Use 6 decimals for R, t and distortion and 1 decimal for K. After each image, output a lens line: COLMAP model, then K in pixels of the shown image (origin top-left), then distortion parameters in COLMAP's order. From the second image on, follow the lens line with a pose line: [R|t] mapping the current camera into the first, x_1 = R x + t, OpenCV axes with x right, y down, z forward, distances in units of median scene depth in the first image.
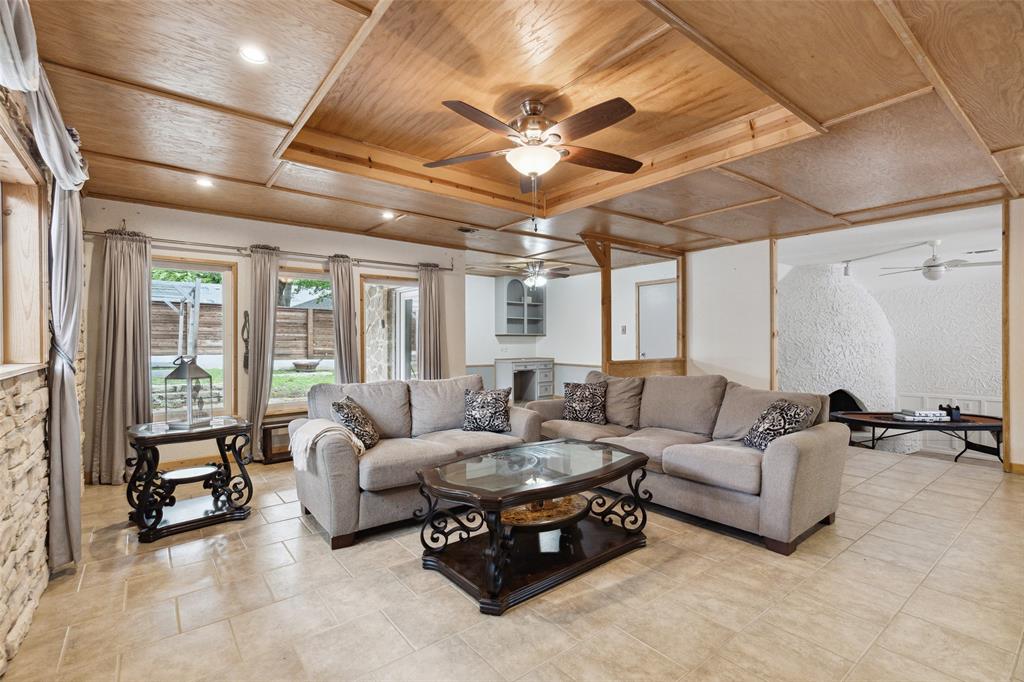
lens RADIAL K [[474.1, 0, 517.5], [0, 474.1, 337.4], [0, 0, 1]] dist [0.009899, -0.002601]
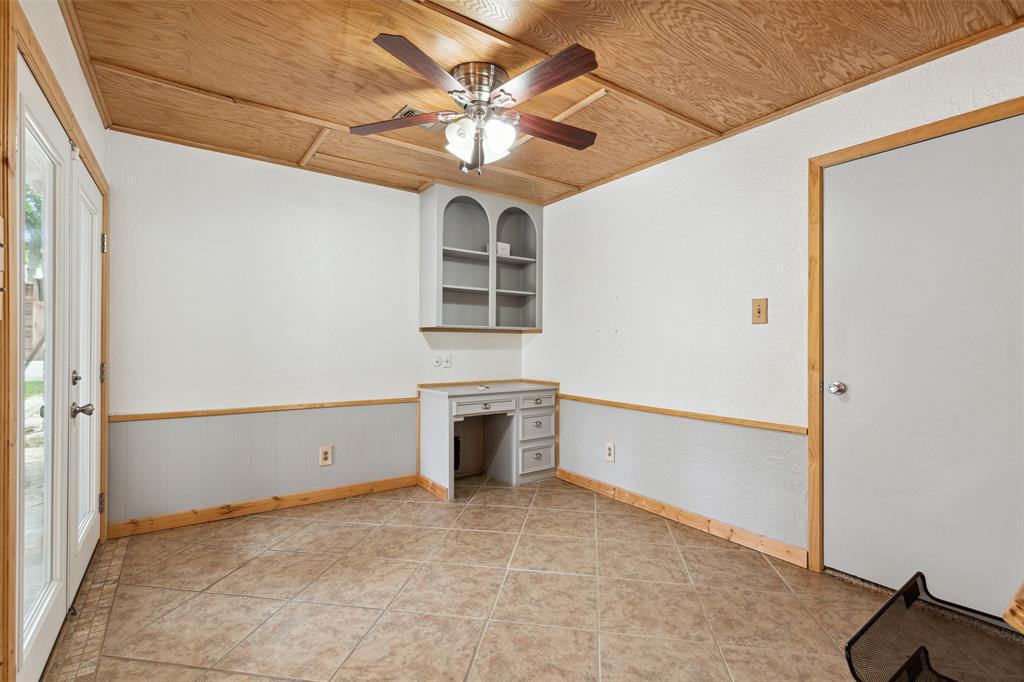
lens RADIAL K [[474.1, 0, 508.2], [0, 474.1, 343.4], [0, 0, 1]] dist [0.009899, -0.002601]
pose [[0.997756, 0.007455, -0.066540, 0.062932], [-0.007335, 0.999971, 0.002040, 0.006864], [0.066553, -0.001547, 0.997782, 0.591119]]
